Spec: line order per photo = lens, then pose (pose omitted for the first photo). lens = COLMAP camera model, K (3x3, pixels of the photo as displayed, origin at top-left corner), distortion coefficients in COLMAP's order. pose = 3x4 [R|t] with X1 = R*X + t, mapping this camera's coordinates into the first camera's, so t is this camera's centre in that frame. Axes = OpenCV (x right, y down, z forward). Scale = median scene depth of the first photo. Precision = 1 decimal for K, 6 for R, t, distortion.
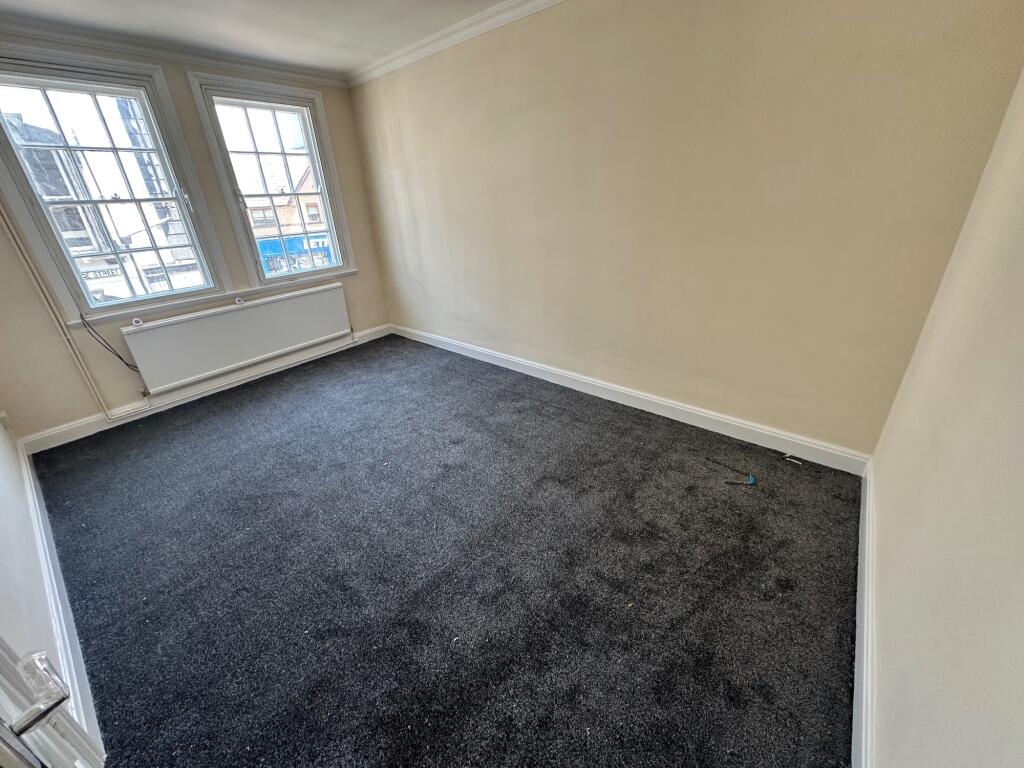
lens RADIAL K [[413.3, 0, 503.8], [0, 413.3, 390.3], [0, 0, 1]] dist [-0.000211, 0.000253]
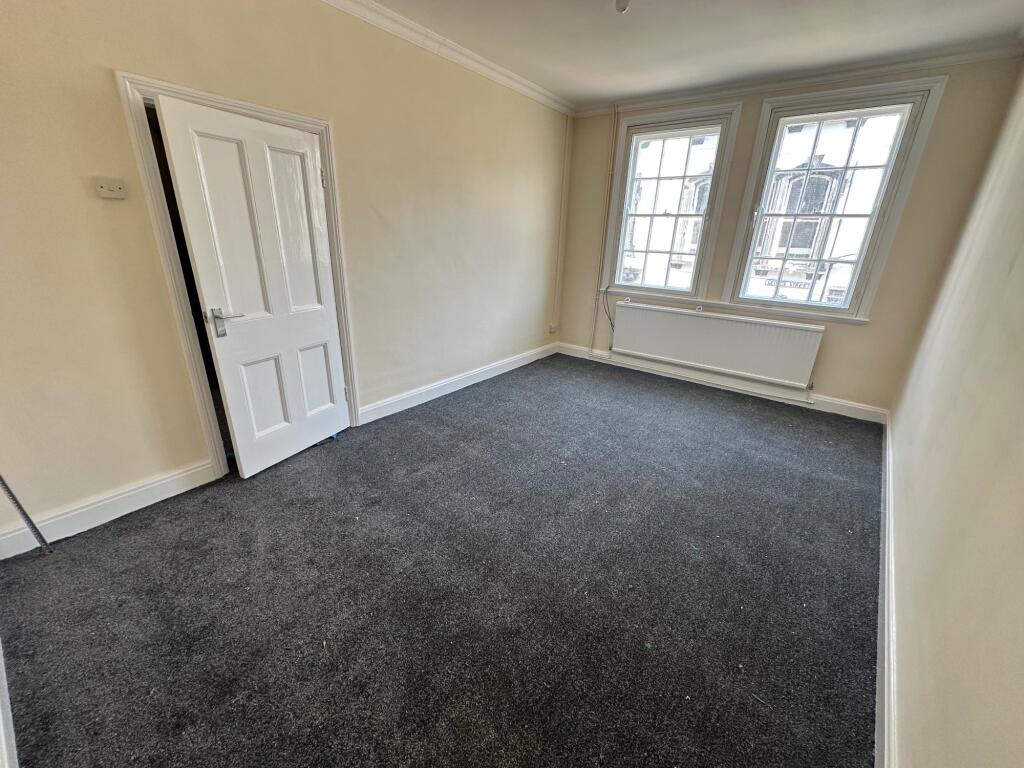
lens RADIAL K [[413.3, 0, 514.0], [0, 413.3, 386.0], [0, 0, 1]] dist [-0.000211, 0.000253]
pose [[0.012751, 0.395716, -0.918285, 0.398530], [-0.458253, 0.818553, 0.346375, -0.190286], [0.888730, 0.416390, 0.191775, 0.419502]]
